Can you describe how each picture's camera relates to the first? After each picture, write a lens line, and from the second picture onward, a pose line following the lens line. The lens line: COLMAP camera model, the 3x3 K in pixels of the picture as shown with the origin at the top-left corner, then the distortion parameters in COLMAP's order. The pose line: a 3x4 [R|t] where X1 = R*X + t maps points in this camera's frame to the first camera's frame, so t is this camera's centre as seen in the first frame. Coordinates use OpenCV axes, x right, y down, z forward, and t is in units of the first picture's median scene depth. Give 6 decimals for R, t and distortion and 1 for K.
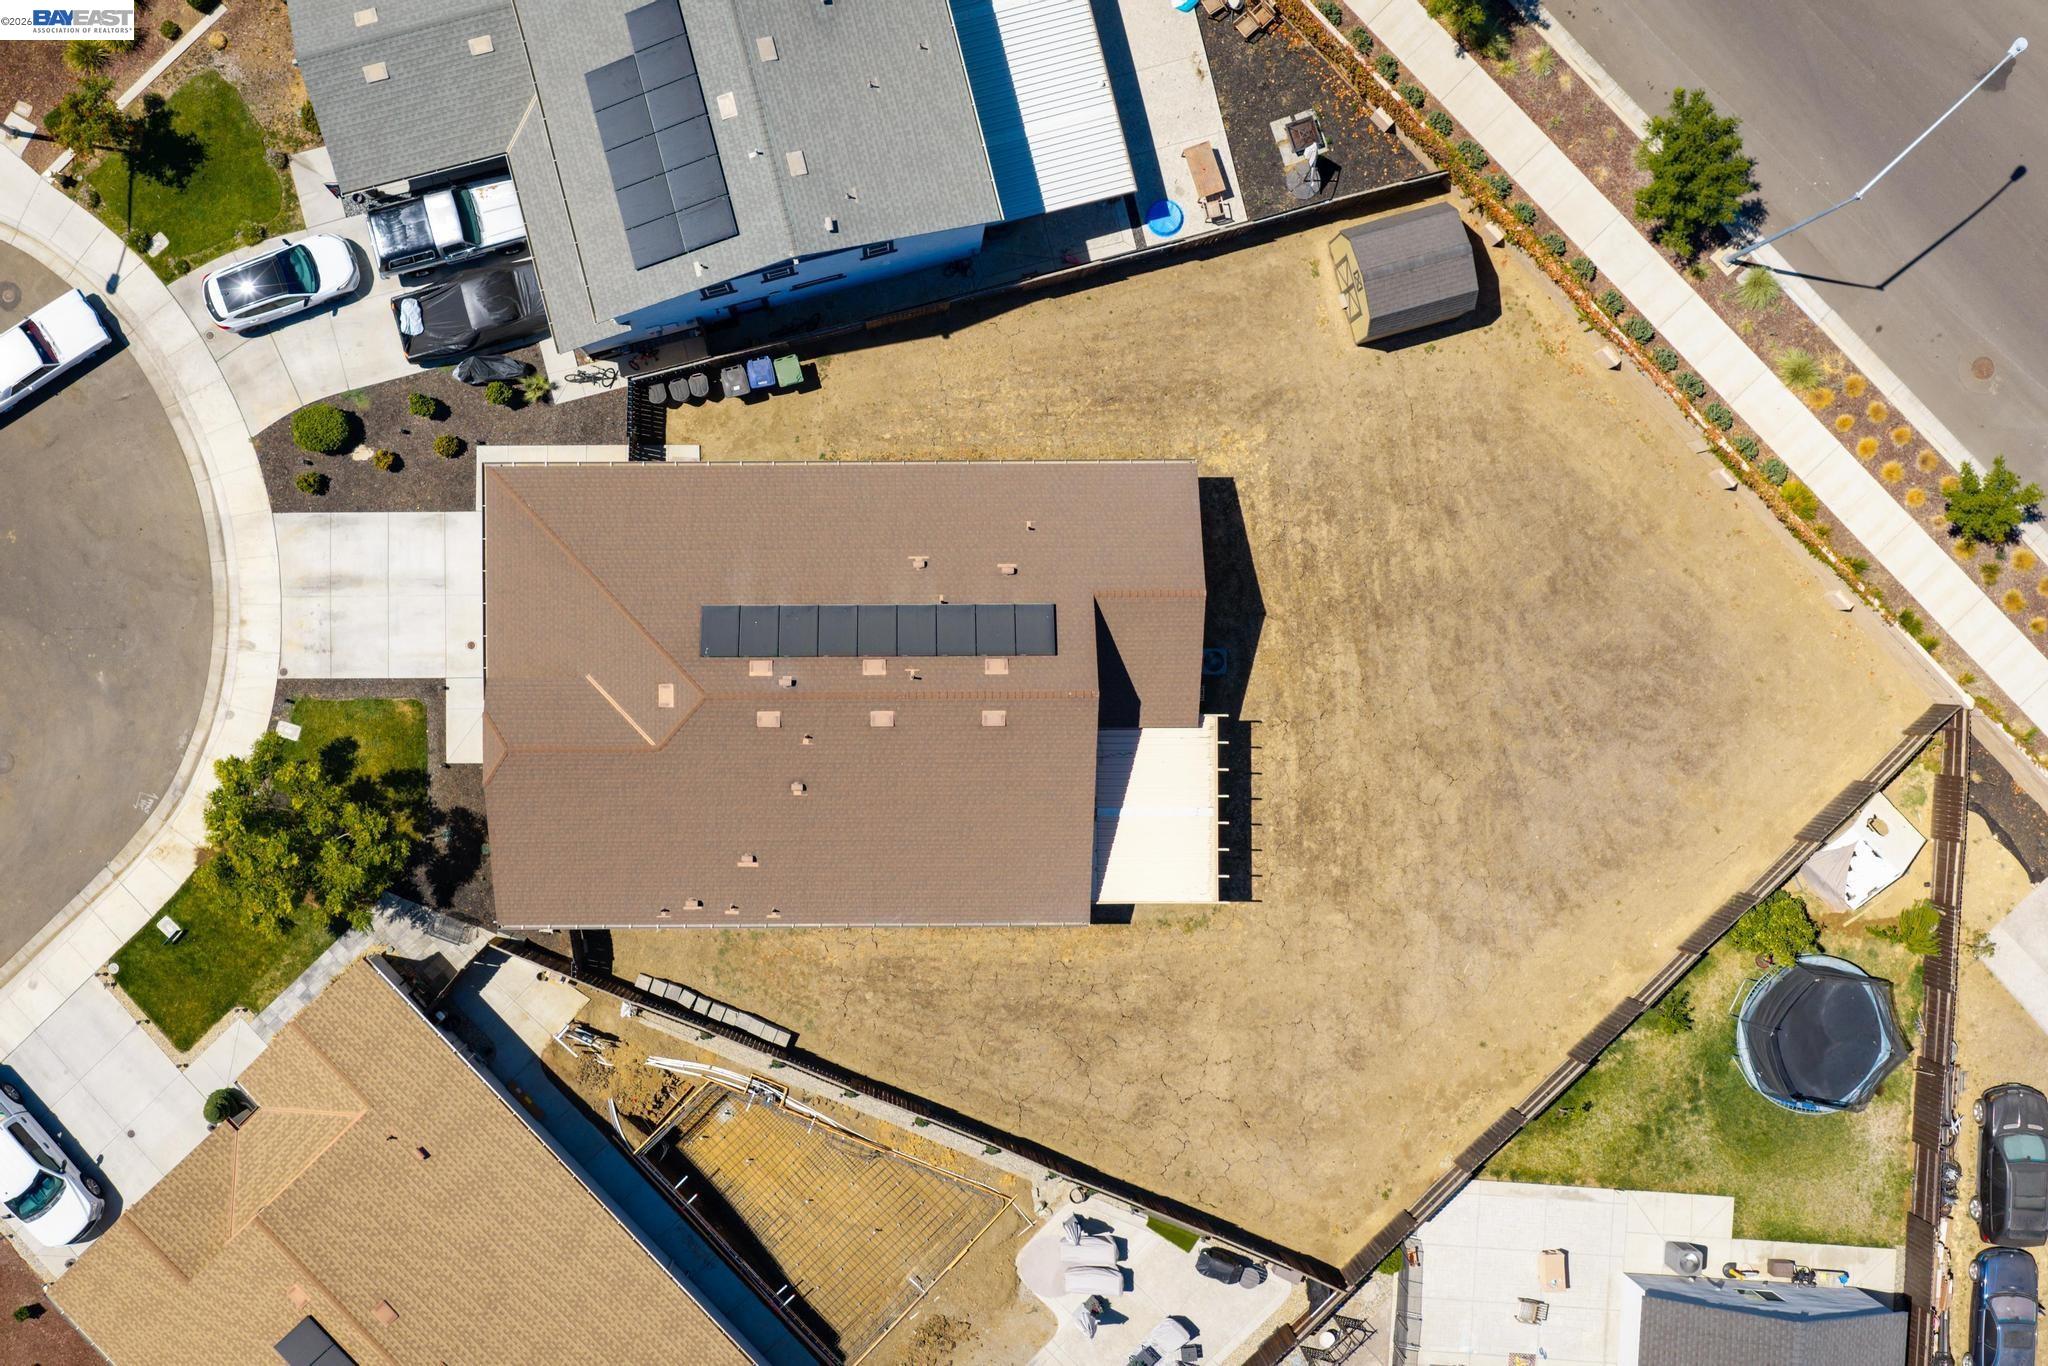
lens RADIAL K [[1934.6, 0, 1047.8], [0, 1934.6, 708.1], [0, 0, 1]] dist [0.032327, -0.077530]
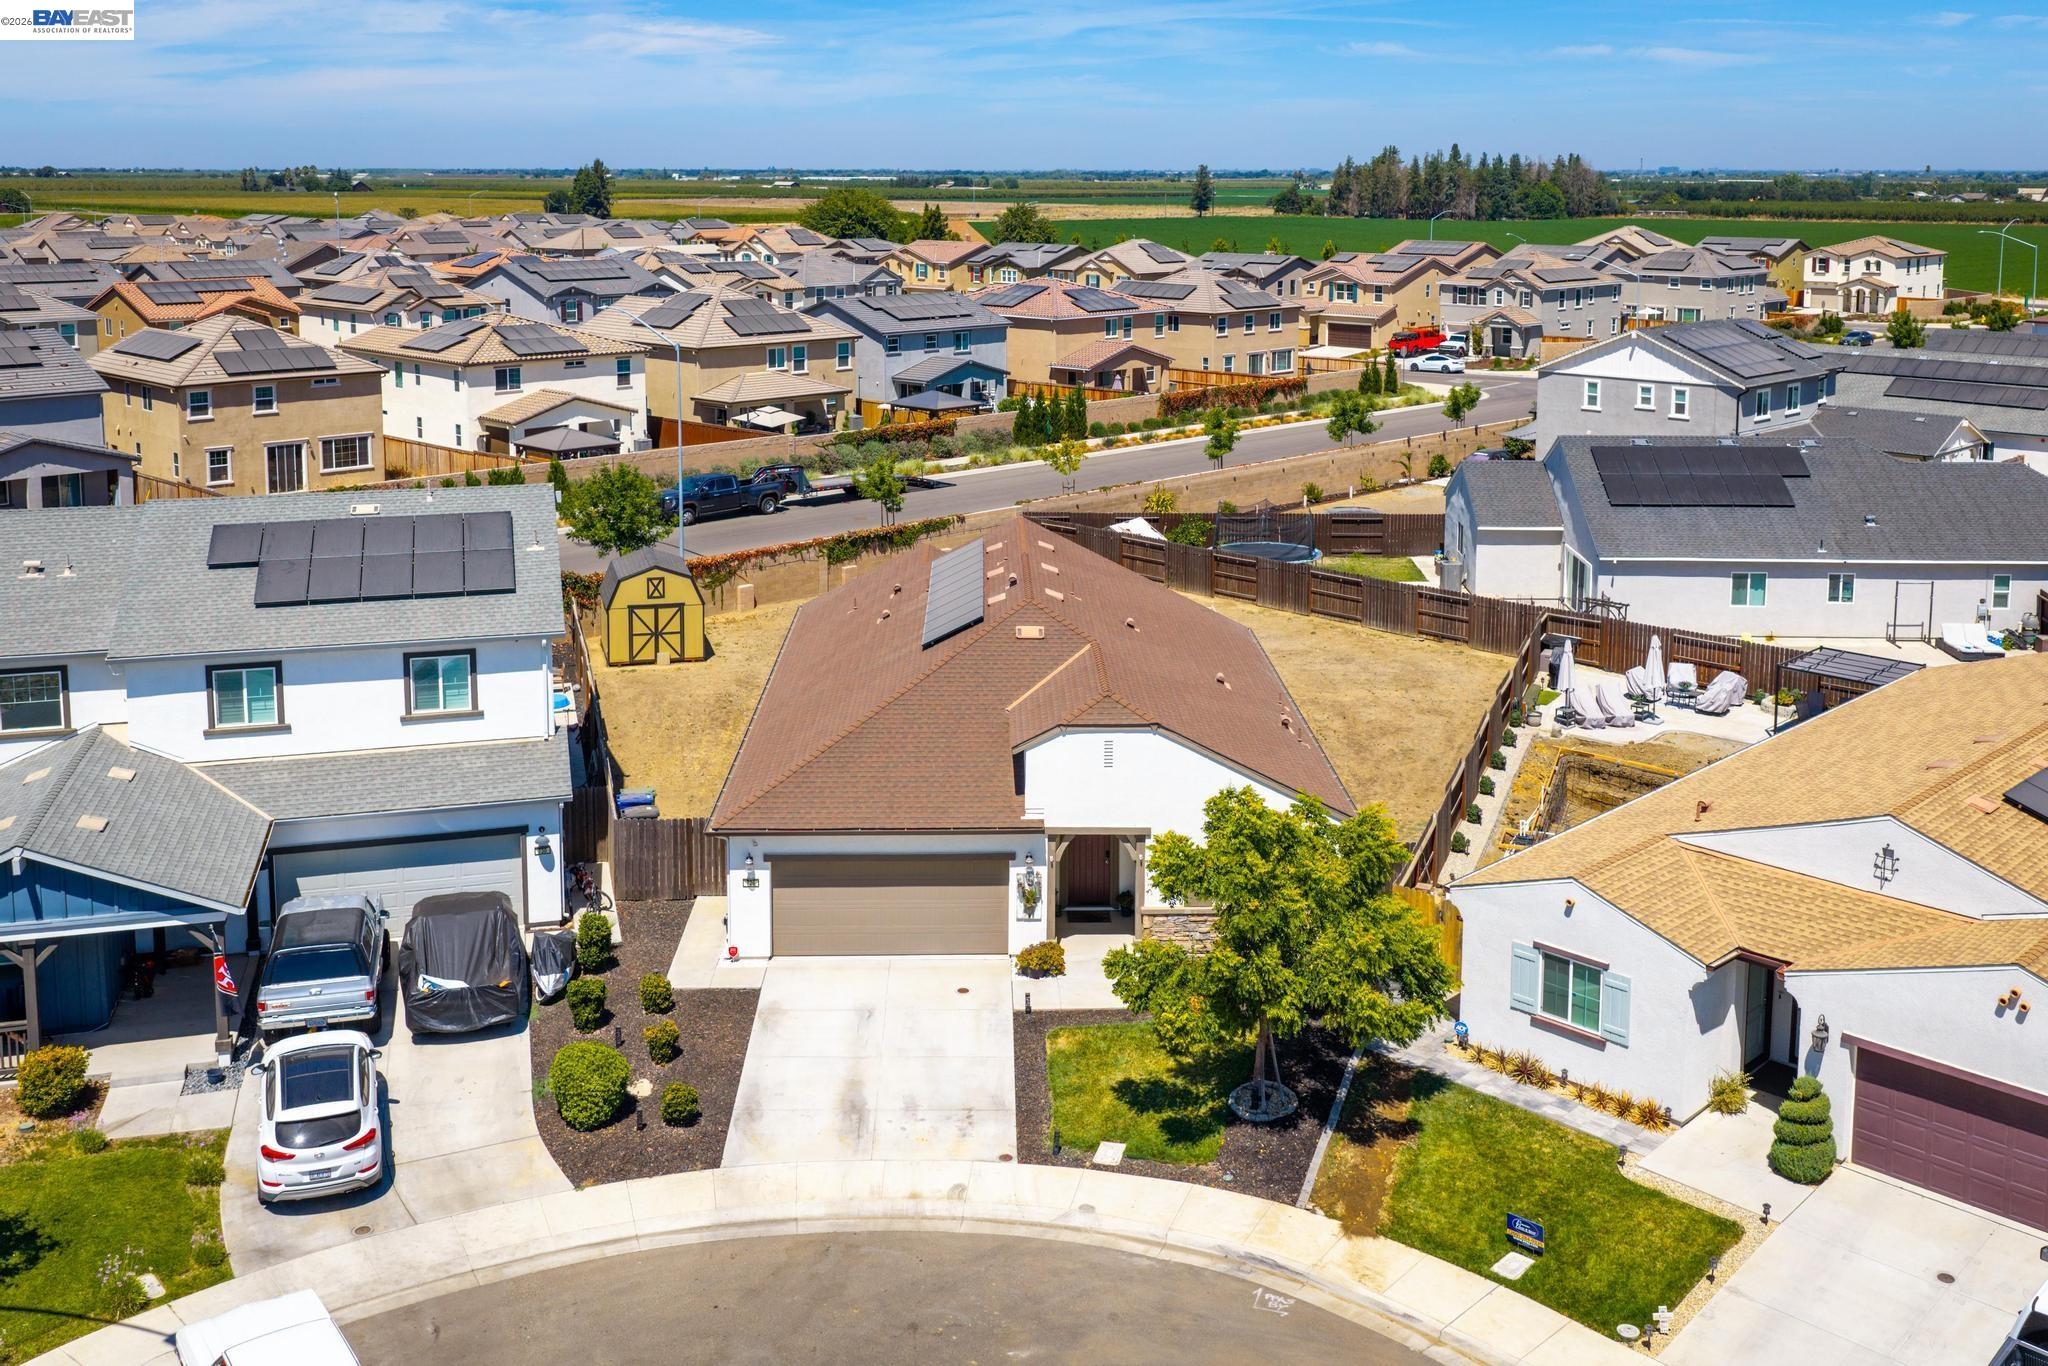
lens RADIAL K [[1934.6, 0, 1047.8], [0, 1934.6, 708.1], [0, 0, 1]] dist [0.032327, -0.077530]
pose [[-0.028593, -0.259614, 0.965289, -0.908576], [0.999410, -0.025787, 0.022669, -0.016016], [0.019007, 0.965368, 0.260198, 0.734575]]
